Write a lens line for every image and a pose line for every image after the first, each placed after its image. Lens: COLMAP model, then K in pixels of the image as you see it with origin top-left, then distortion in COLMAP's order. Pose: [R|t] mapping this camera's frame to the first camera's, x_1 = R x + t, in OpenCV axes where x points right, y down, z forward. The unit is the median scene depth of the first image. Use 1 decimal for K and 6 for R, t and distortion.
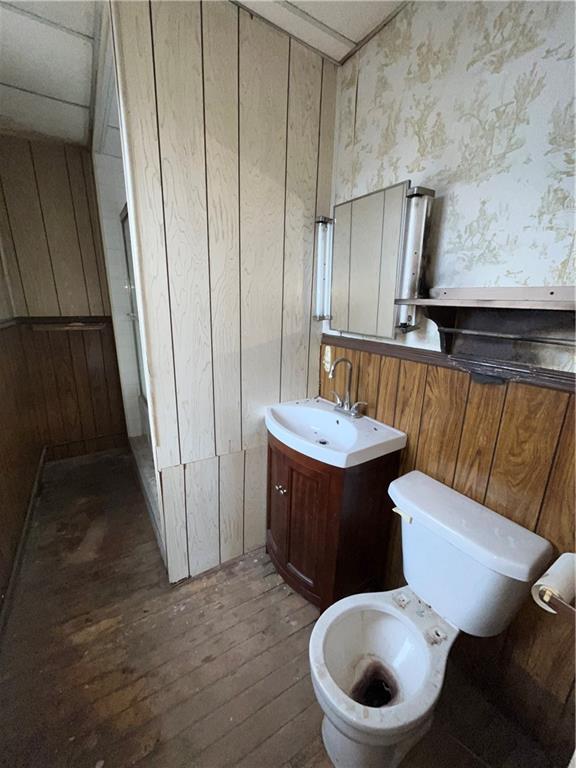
lens RADIAL K [[315.3, 0, 288.0], [0, 315.3, 384.0], [0, 0, 1]] dist [-0.002594, -0.000233]
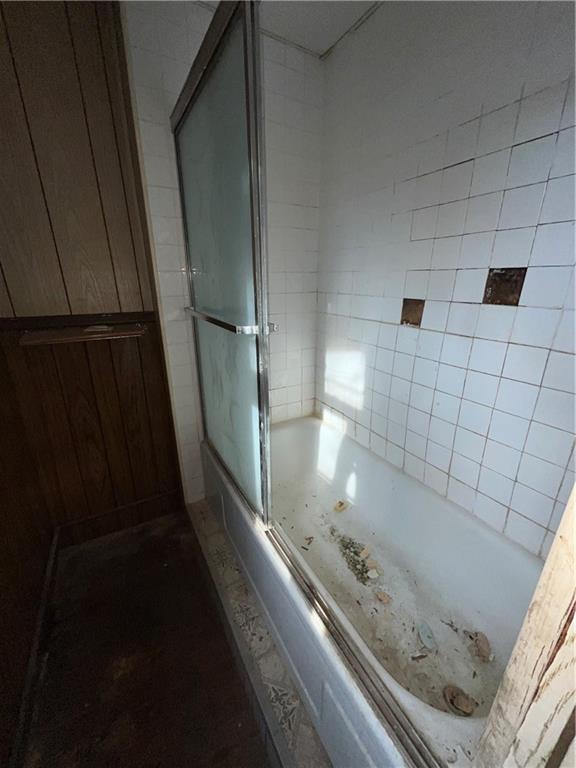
lens RADIAL K [[315.3, 0, 288.0], [0, 315.3, 384.0], [0, 0, 1]] dist [-0.002594, -0.000233]
pose [[0.998569, -0.004937, -0.053252, -0.288785], [0.007818, 0.998508, 0.054038, -0.112917], [0.052905, -0.054377, 0.997118, 0.428504]]
